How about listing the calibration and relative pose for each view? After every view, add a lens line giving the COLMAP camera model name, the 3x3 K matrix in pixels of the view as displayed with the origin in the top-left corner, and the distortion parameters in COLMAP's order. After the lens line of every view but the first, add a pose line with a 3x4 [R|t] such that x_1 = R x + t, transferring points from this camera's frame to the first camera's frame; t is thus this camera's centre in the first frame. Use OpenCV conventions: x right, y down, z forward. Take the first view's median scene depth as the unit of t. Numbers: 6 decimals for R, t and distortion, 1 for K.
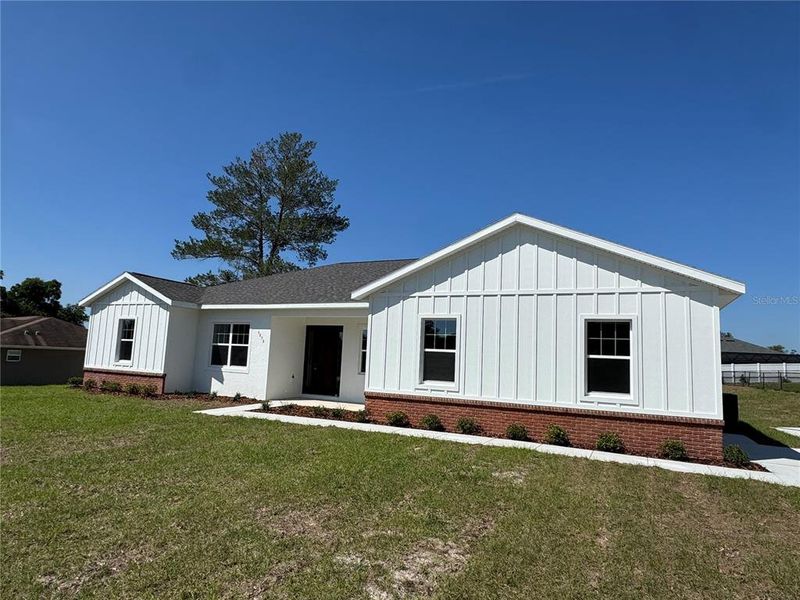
lens RADIAL K [[482.6, 0, 399.2], [0, 482.6, 300.6], [0, 0, 1]] dist [-0.001287, -0.000193]
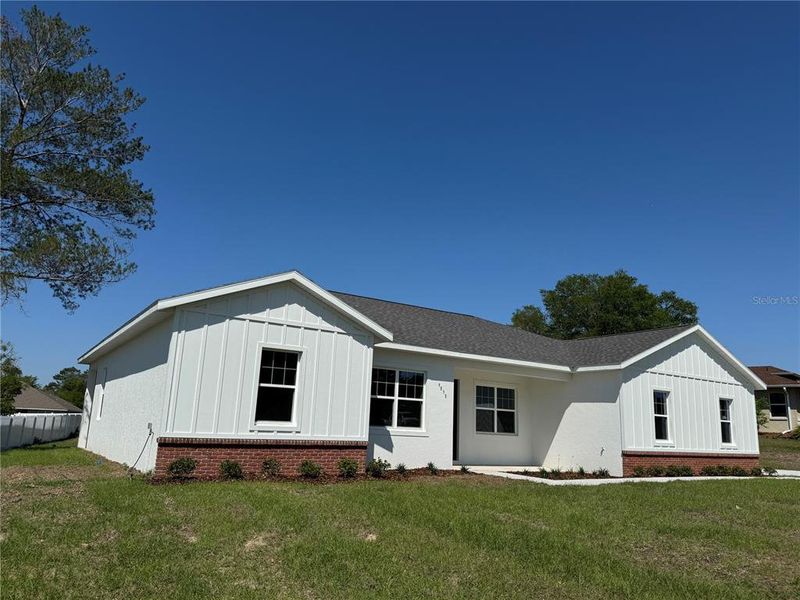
lens RADIAL K [[584.7, 0, 401.7], [0, 584.7, 299.9], [0, 0, 1]] dist [0.057609, -0.005949]
pose [[0.506587, 0.162356, 0.846764, -1.172016], [-0.122086, 0.985722, -0.115960, 0.046567], [-0.853501, -0.044634, 0.519176, 0.543153]]
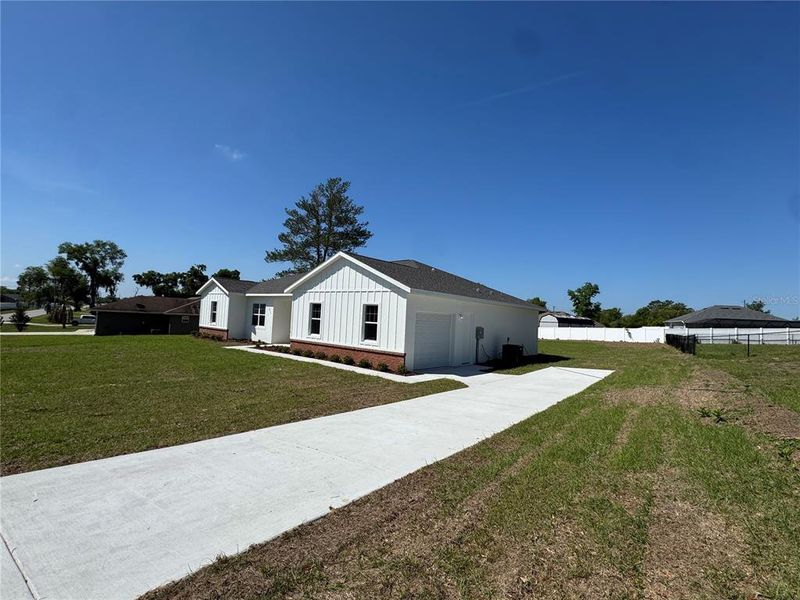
lens RADIAL K [[374.5, 0, 400.1], [0, 374.5, 298.9], [0, 0, 1]] dist [-0.001104, 0.000215]
pose [[0.970814, -0.008232, -0.239691, 0.560738], [0.022542, 0.998118, 0.057023, -0.043356], [0.238771, -0.060762, 0.969173, -0.303591]]
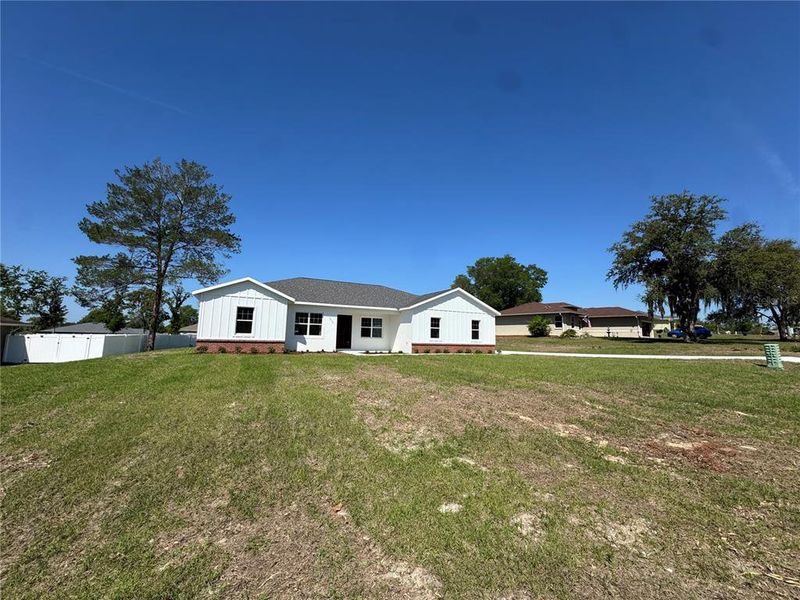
lens RADIAL K [[319.5, 0, 399.7], [0, 319.5, 299.0], [0, 0, 1]] dist [-0.001973, 0.000129]
pose [[0.599778, 0.069006, 0.797185, -1.157776], [-0.092392, 0.995583, -0.016666, -0.016296], [-0.794815, -0.063658, 0.603504, -0.013393]]
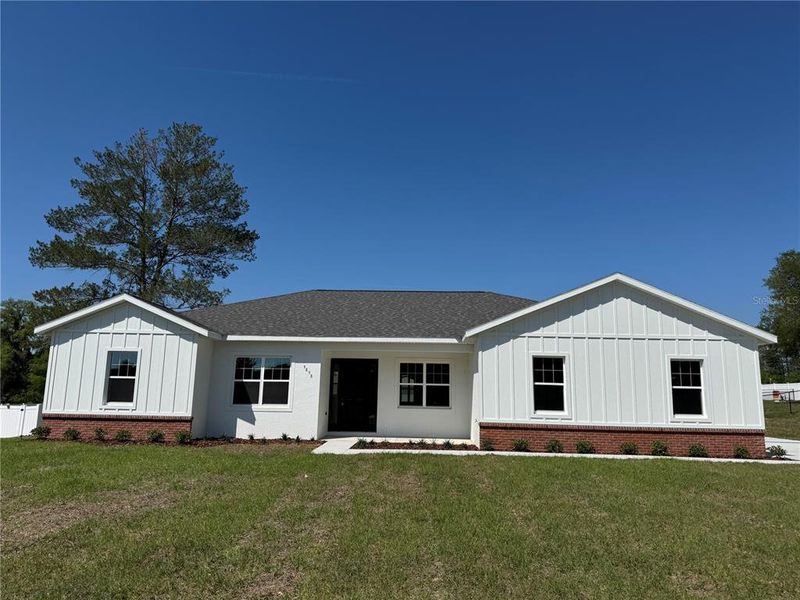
lens RADIAL K [[557.1, 0, 402.4], [0, 557.1, 301.4], [0, 0, 1]] dist [0.107821, -0.174728]
pose [[0.913689, 0.042210, 0.404217, -0.555628], [-0.027629, 0.998742, -0.041840, -0.019967], [-0.405475, 0.027061, 0.913706, -0.069810]]
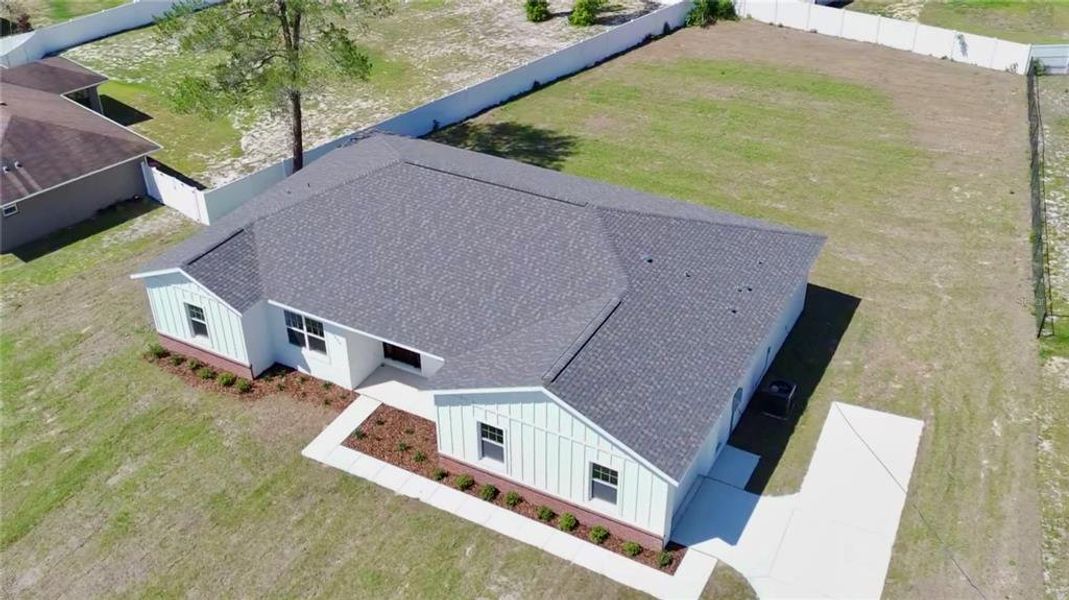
lens RADIAL K [[1039.2, 0, 540.0], [0, 1039.2, 294.4], [0, 0, 1]] dist [-0.022935, 0.010298]
pose [[0.998267, -0.017794, -0.056098, 0.255062], [0.049670, 0.766008, 0.640909, -1.341418], [0.031567, -0.642584, 0.765564, -0.572684]]
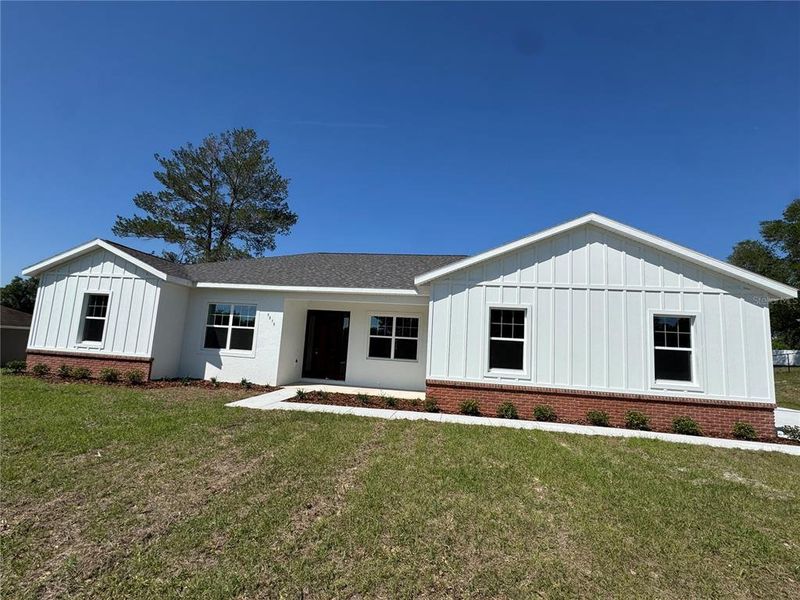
lens RADIAL K [[374.5, 0, 400.1], [0, 374.5, 298.9], [0, 0, 1]] dist [-0.001104, 0.000215]
pose [[0.953347, 0.050668, 0.297594, -0.262051], [-0.052580, 0.998615, -0.001582, 0.021759], [-0.297262, -0.014140, 0.954691, 0.214992]]
